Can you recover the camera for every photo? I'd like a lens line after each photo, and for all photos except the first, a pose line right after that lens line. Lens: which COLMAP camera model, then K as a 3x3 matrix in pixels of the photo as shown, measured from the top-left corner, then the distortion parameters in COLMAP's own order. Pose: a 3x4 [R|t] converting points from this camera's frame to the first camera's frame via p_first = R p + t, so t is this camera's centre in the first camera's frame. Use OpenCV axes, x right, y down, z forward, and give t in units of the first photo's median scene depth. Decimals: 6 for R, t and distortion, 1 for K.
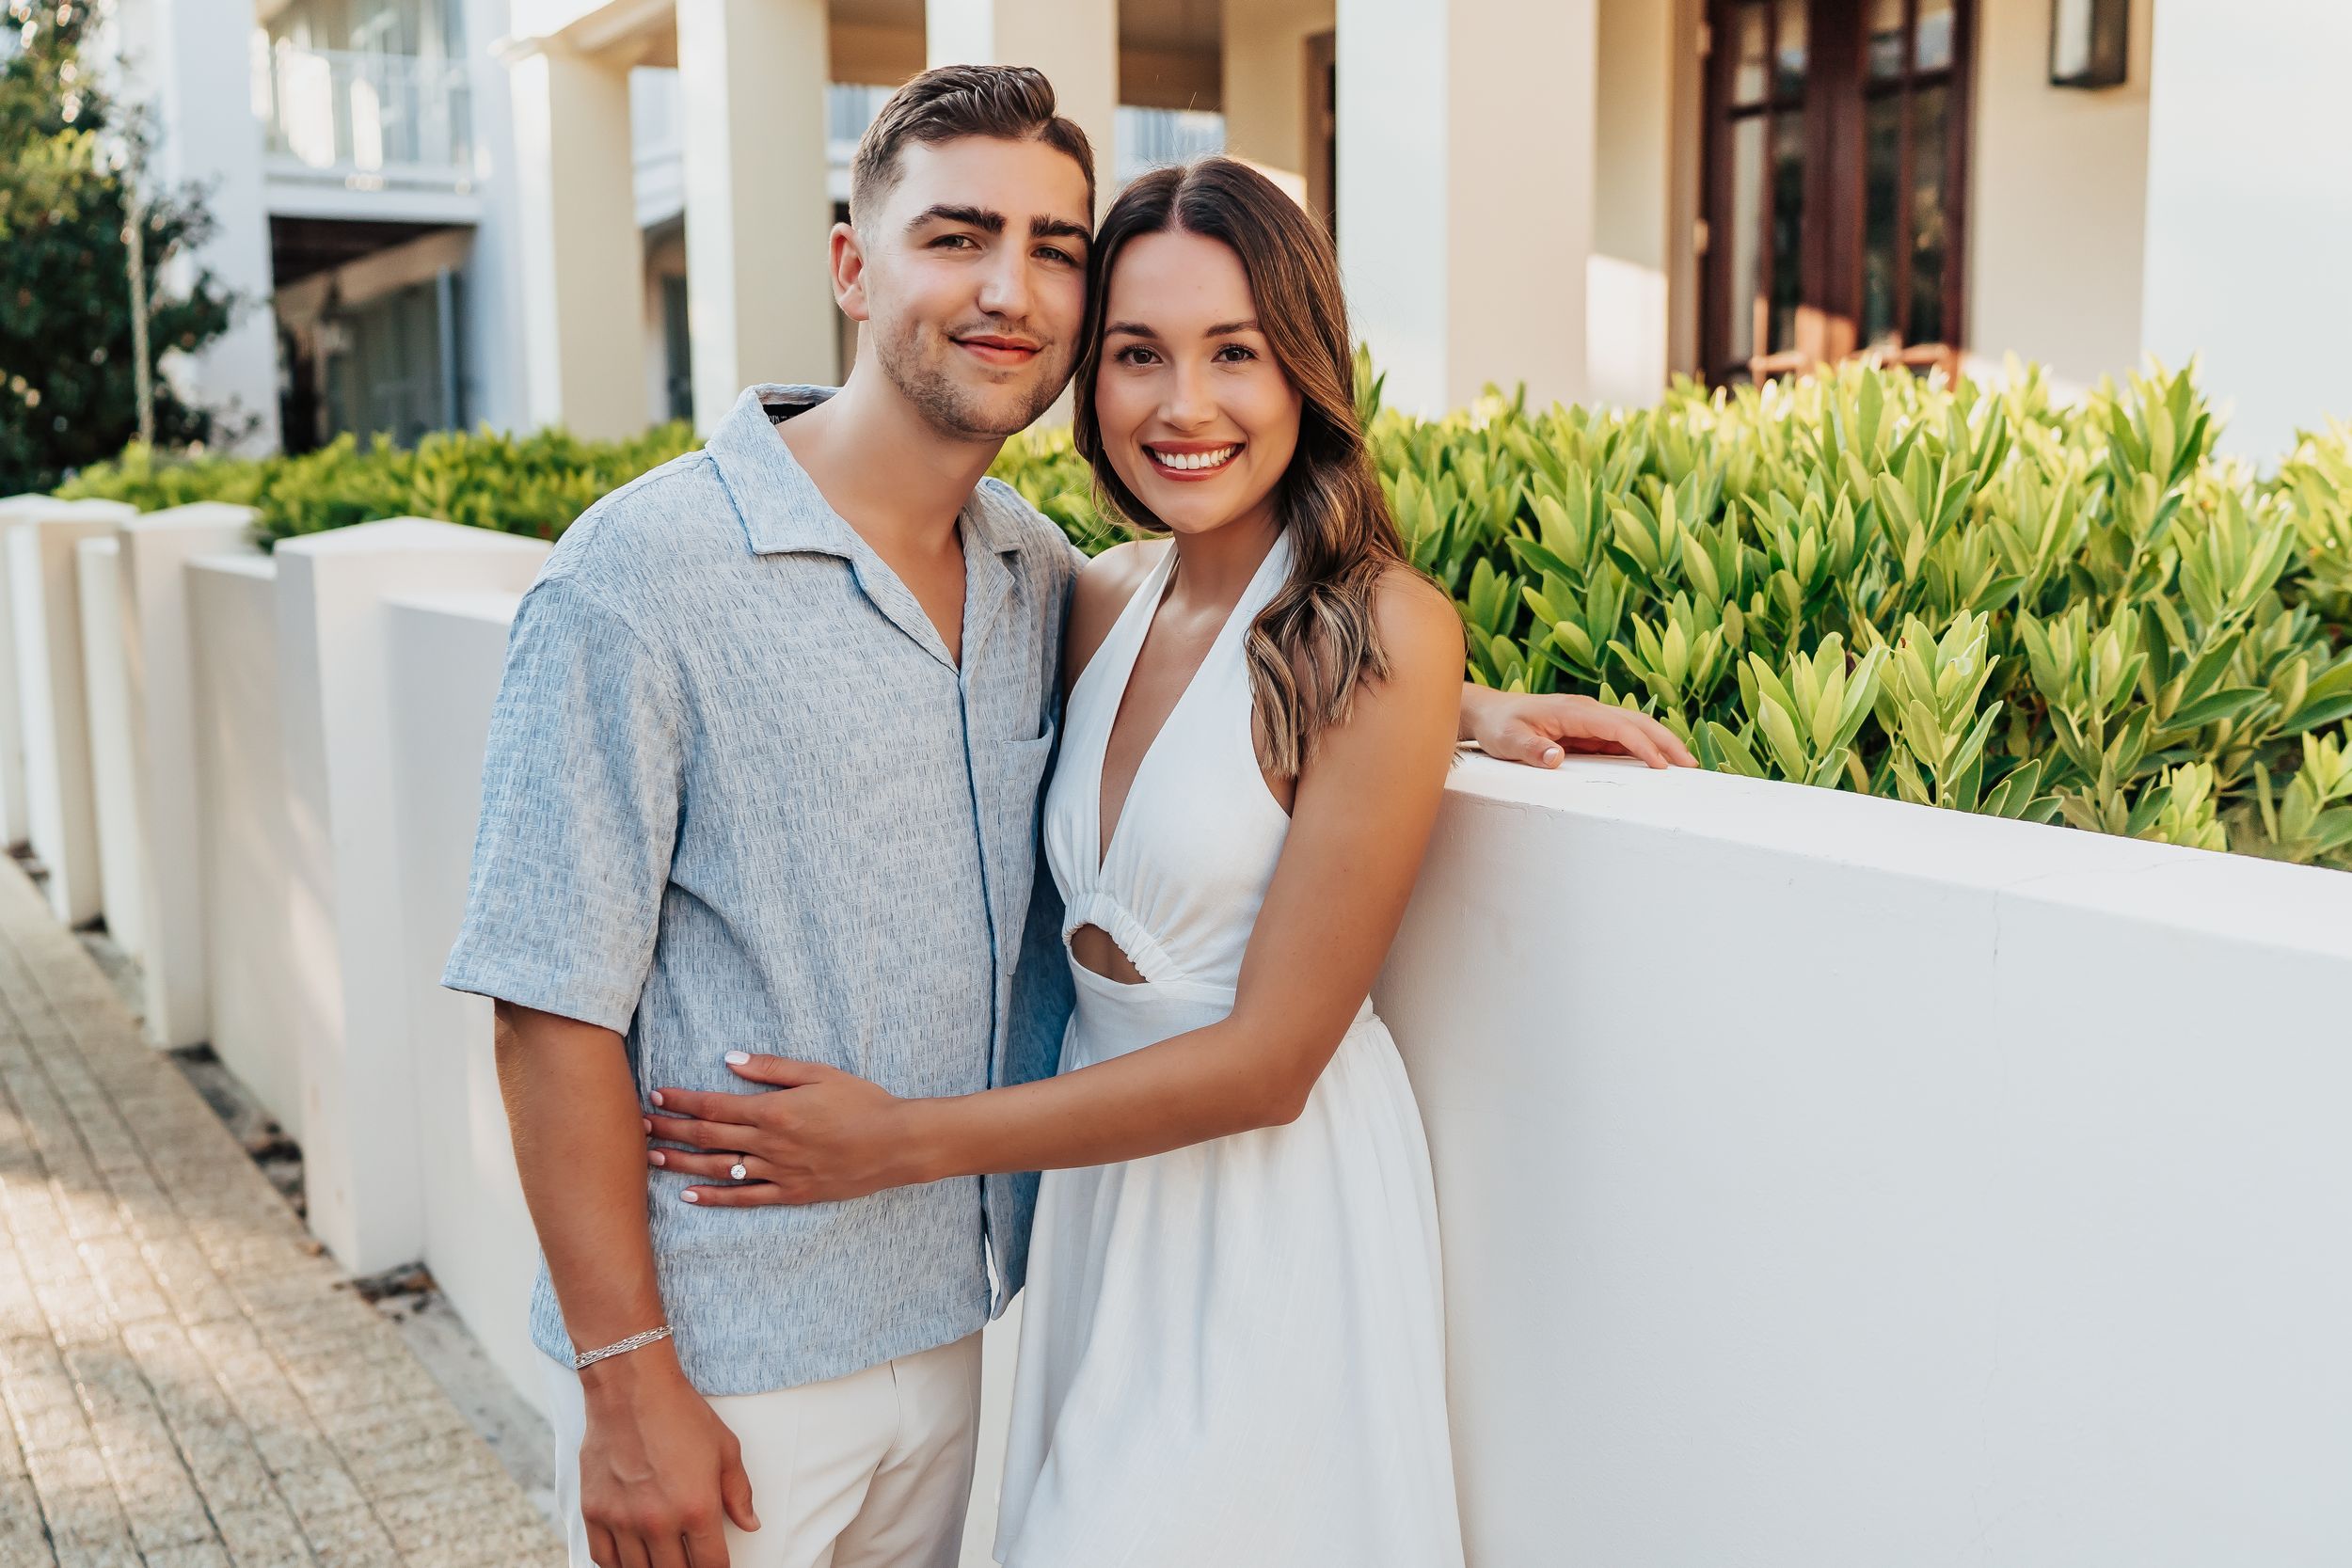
lens RADIAL K [[2215.0, 0, 1170.5], [0, 2215.0, 832.0], [0, 0, 1]] dist [-0.042924, 0.055698]
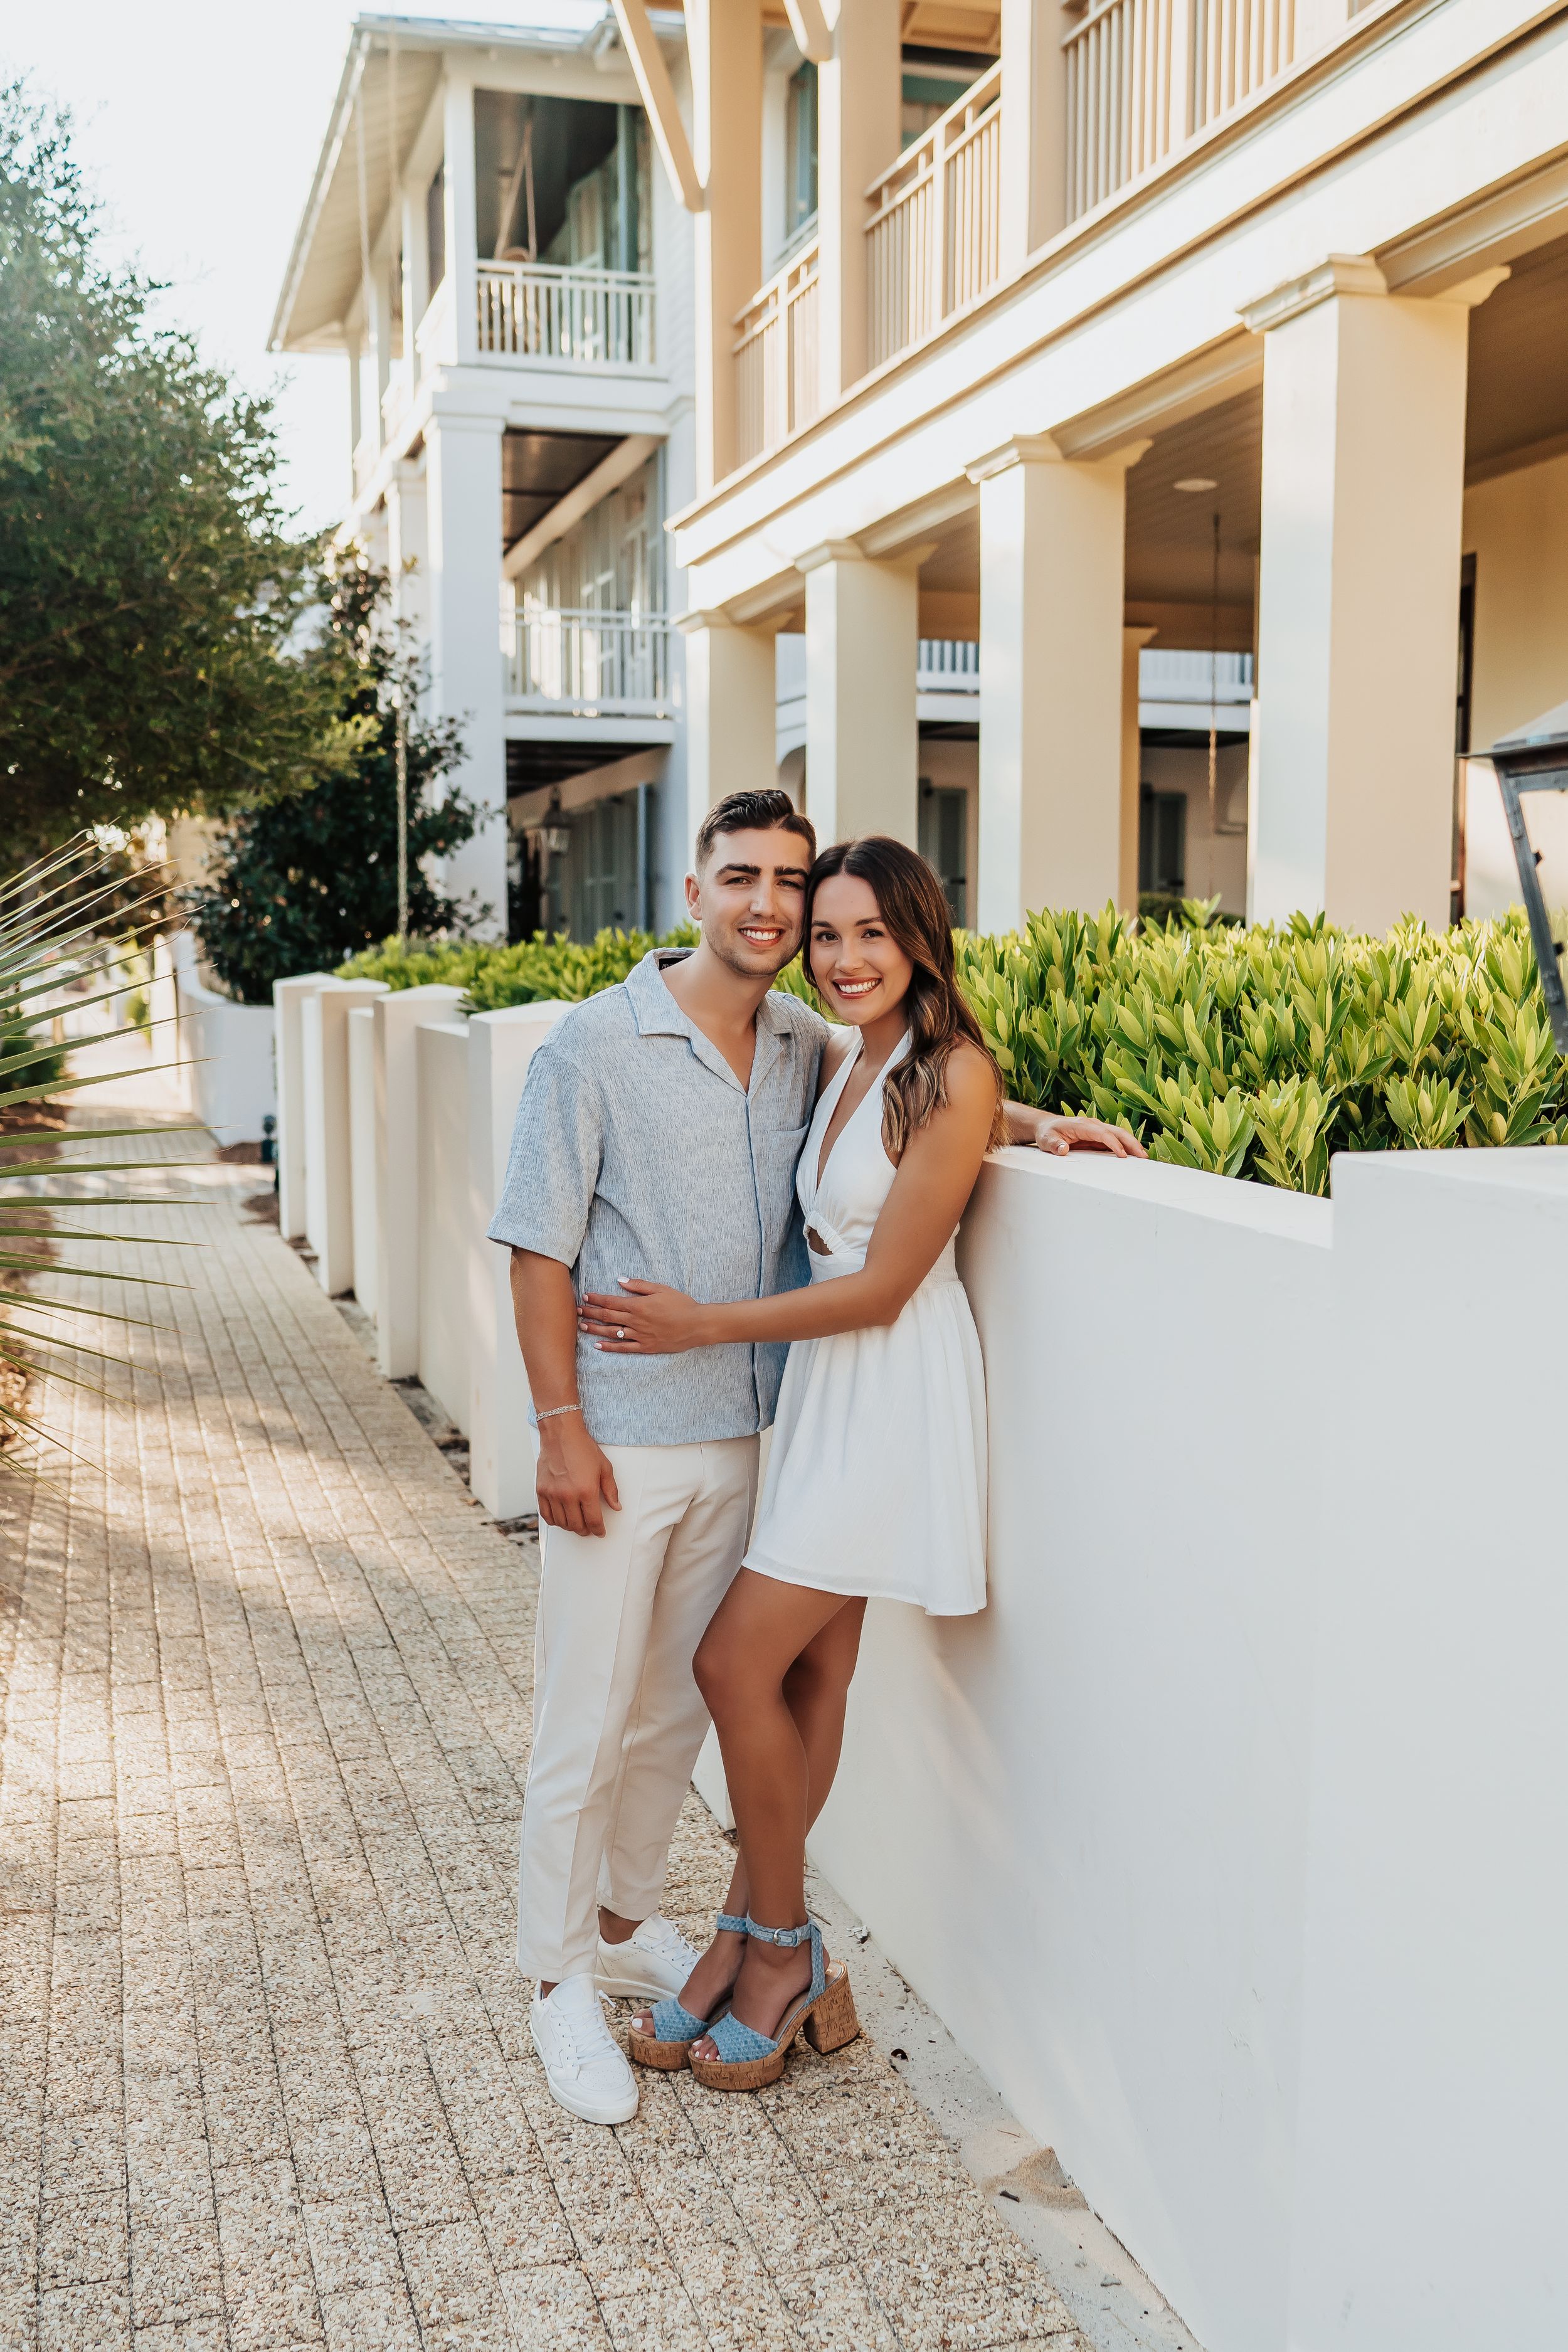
lens RADIAL K [[2215.5, 0, 784.0], [0, 2215.5, 1176.0], [0, 0, 1]] dist [-0.032580, 0.053530]
pose [[0.964615, 0.023428, -0.262620, 0.214753], [-0.037391, 0.998133, -0.048296, 0.044085], [0.260998, 0.056406, 0.963690, -0.416824]]
